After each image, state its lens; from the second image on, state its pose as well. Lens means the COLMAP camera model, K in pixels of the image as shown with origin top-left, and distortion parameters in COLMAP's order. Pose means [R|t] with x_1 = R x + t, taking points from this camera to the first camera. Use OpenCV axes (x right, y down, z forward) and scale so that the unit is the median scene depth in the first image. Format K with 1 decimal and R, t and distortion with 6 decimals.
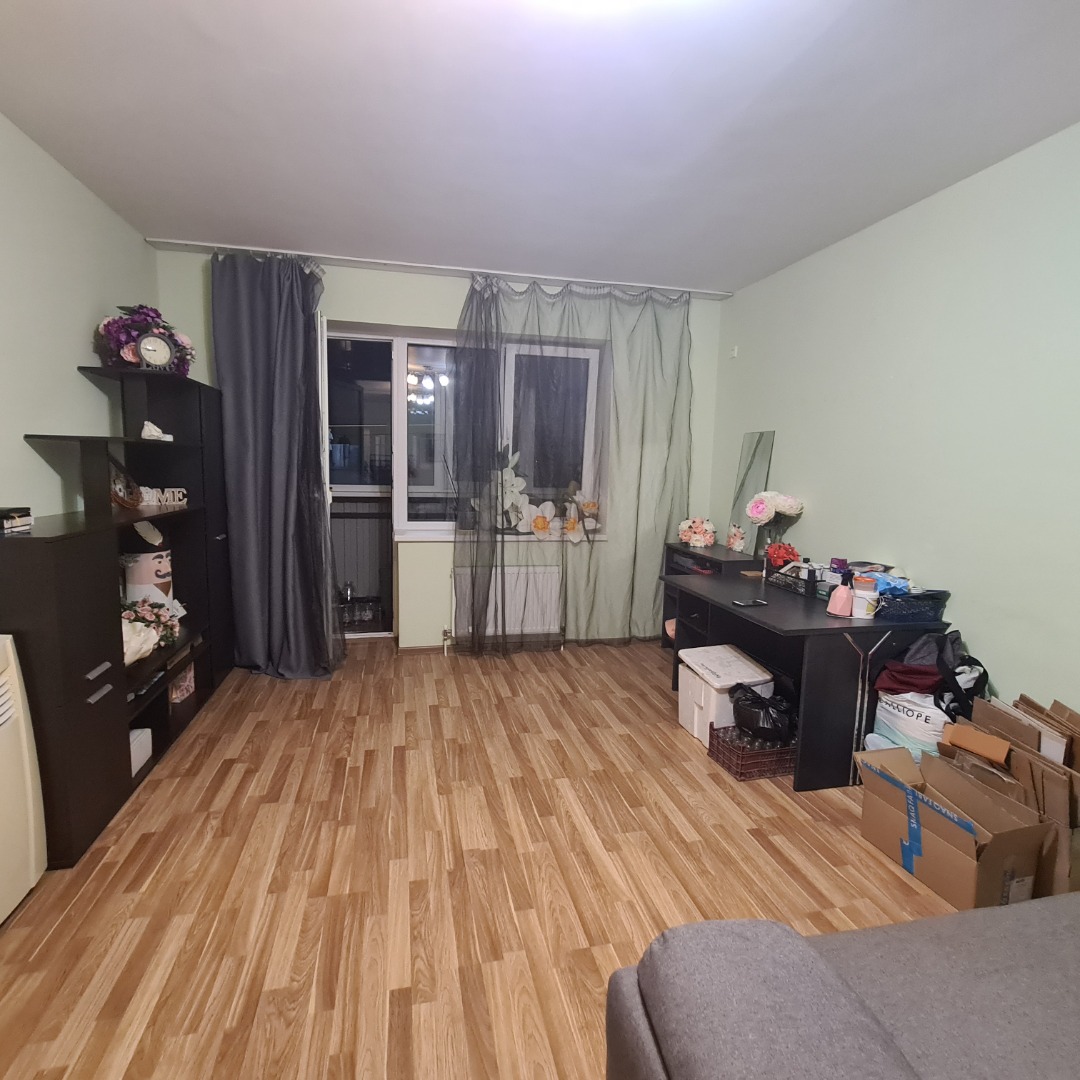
lens RADIAL K [[584.1, 0, 530.5], [0, 584.1, 536.5], [0, 0, 1]] dist [0.001323, -0.000380]
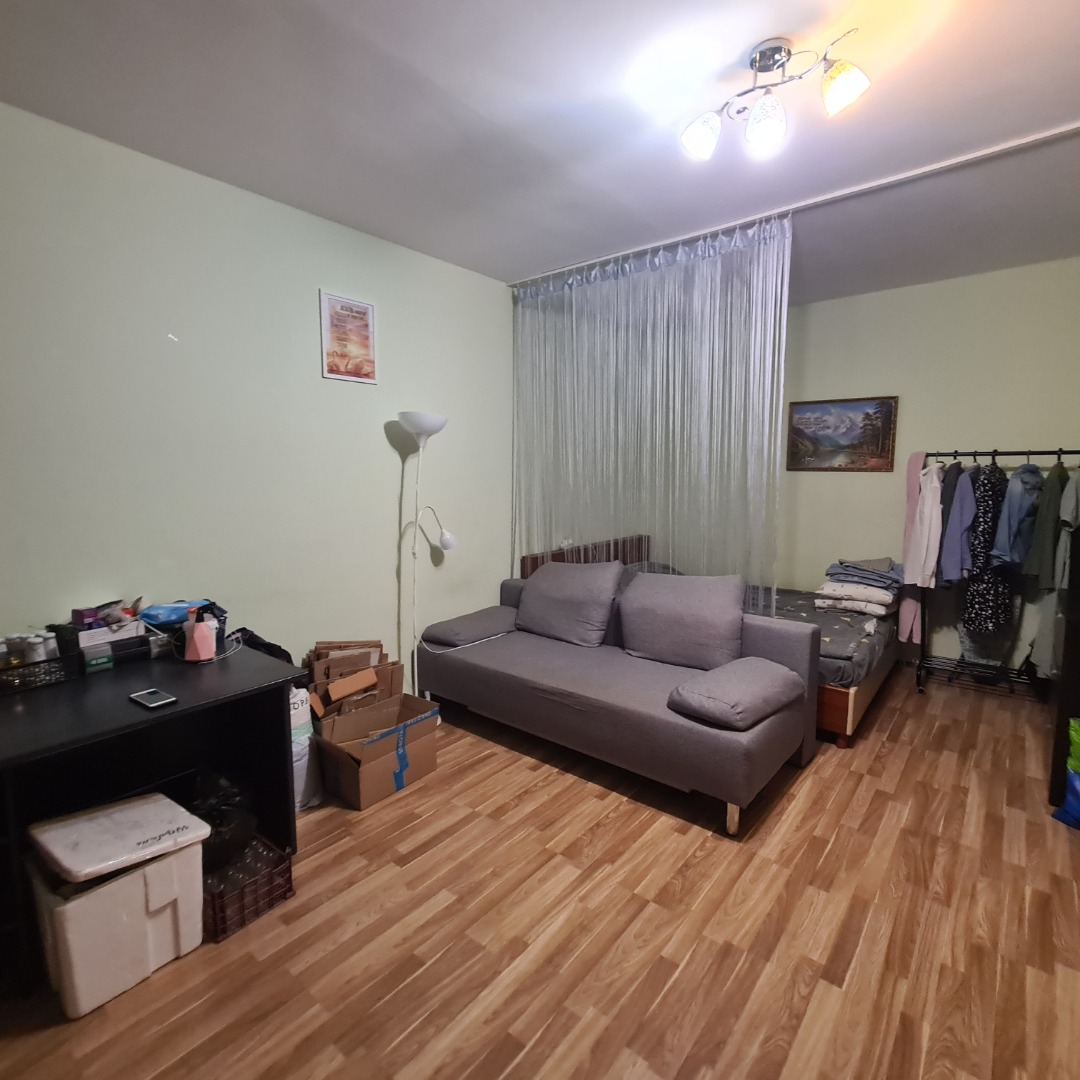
lens RADIAL K [[584.1, 0, 530.5], [0, 584.1, 536.5], [0, 0, 1]] dist [0.001323, -0.000380]
pose [[-0.608718, -0.108305, 0.785960, -0.489008], [0.088481, 0.975192, 0.202909, -0.208799], [-0.788438, 0.193057, -0.584033, 1.455794]]
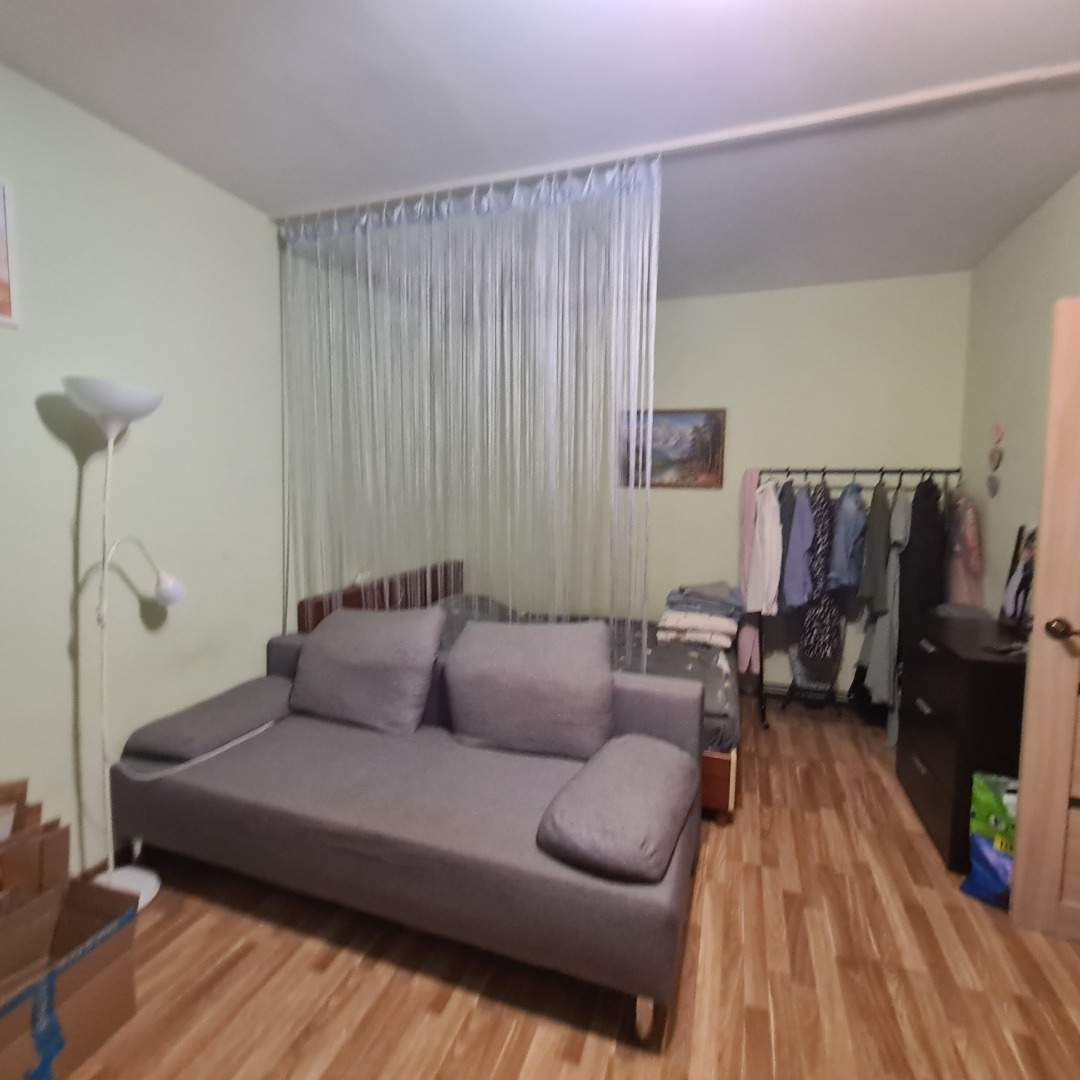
lens RADIAL K [[584.1, 0, 530.5], [0, 584.1, 536.5], [0, 0, 1]] dist [0.001323, -0.000380]
pose [[-0.845816, -0.077887, 0.527759, -0.114846], [0.036628, 0.978472, 0.203105, -0.162129], [-0.532217, 0.191120, -0.824754, 1.161985]]
